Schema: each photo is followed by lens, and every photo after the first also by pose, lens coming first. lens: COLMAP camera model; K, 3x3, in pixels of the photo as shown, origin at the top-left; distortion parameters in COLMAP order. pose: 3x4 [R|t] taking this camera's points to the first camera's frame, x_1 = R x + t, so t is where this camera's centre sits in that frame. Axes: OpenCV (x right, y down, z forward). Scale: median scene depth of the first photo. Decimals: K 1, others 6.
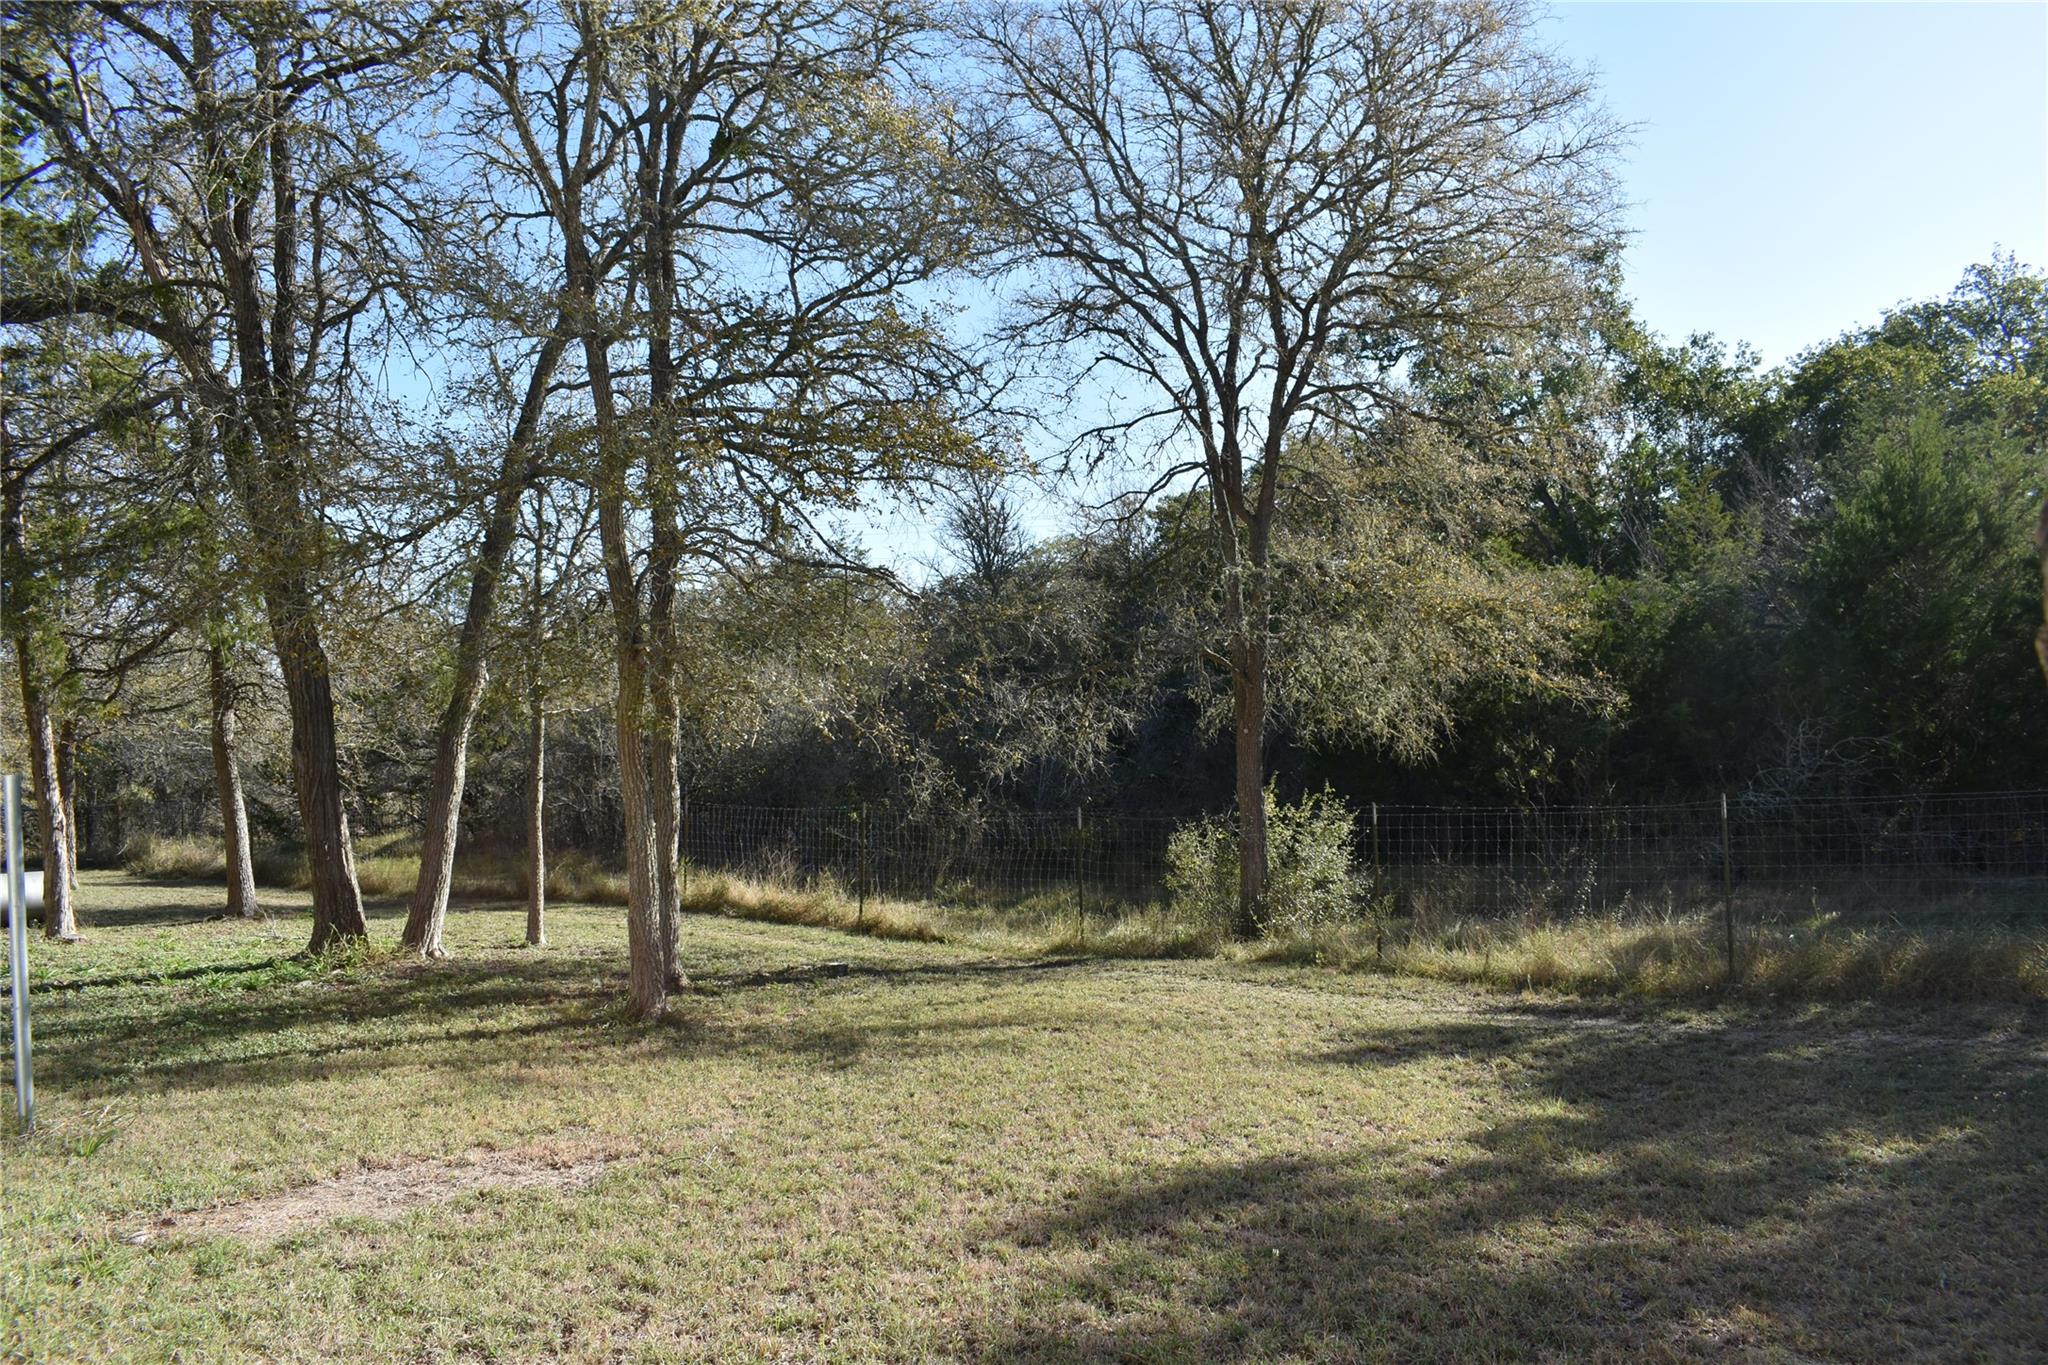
lens RADIAL K [[1580.0, 0, 1029.9], [0, 1580.0, 681.1], [0, 0, 1]] dist [-0.022957, 0.015243]
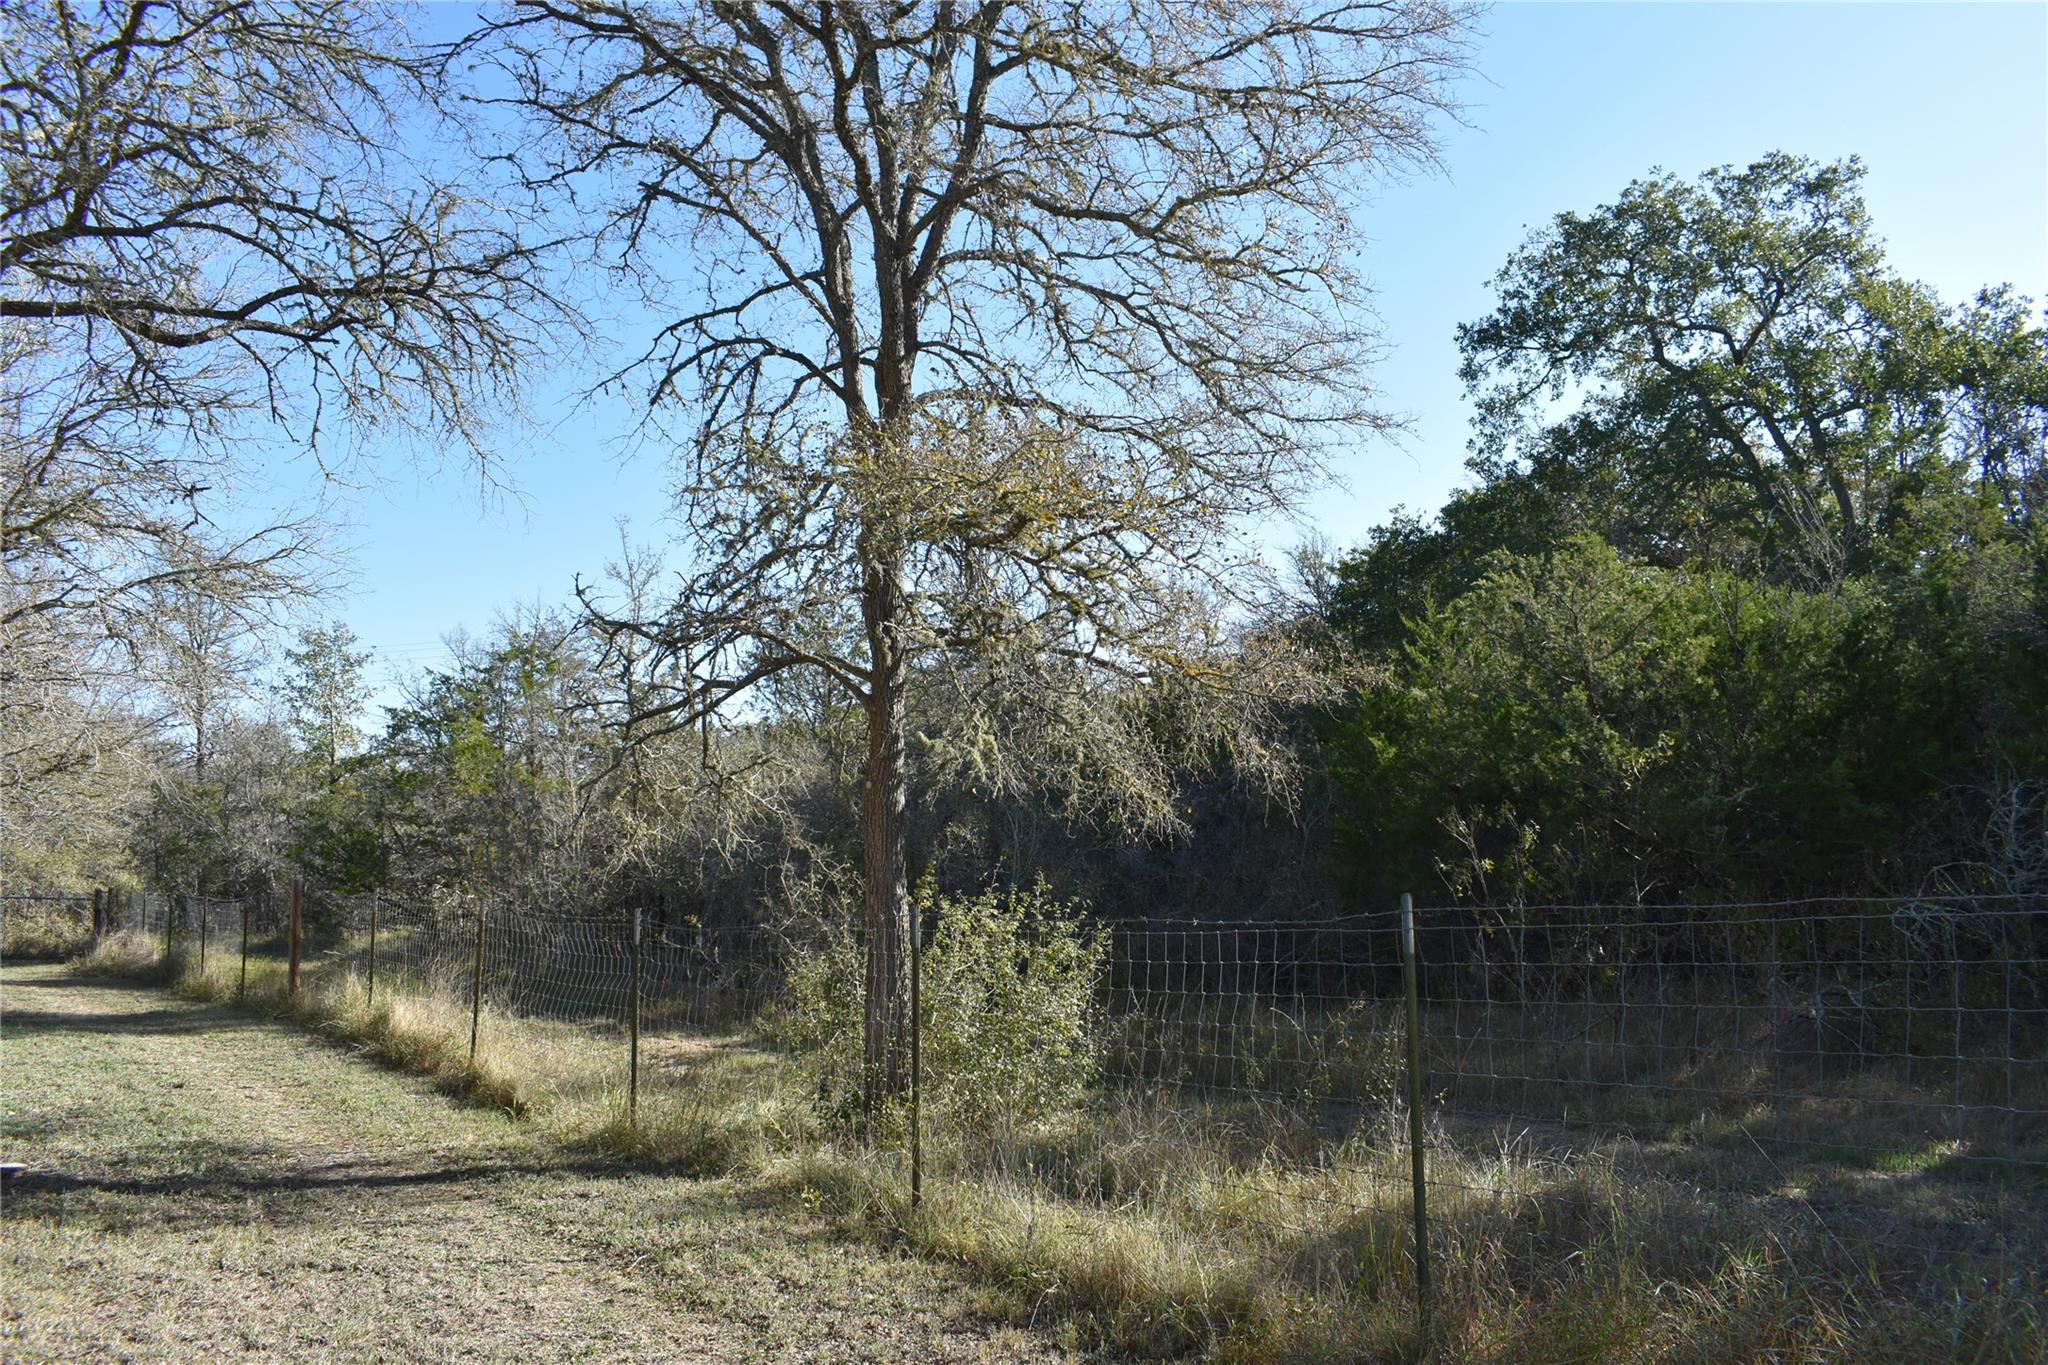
lens RADIAL K [[1580.0, 0, 1029.9], [0, 1580.0, 681.1], [0, 0, 1]] dist [-0.022957, 0.015243]
pose [[0.974900, -0.015264, -0.222121, 0.184349], [0.000693, 0.997850, -0.065530, 0.017896], [0.222643, 0.063731, 0.972815, 0.239471]]
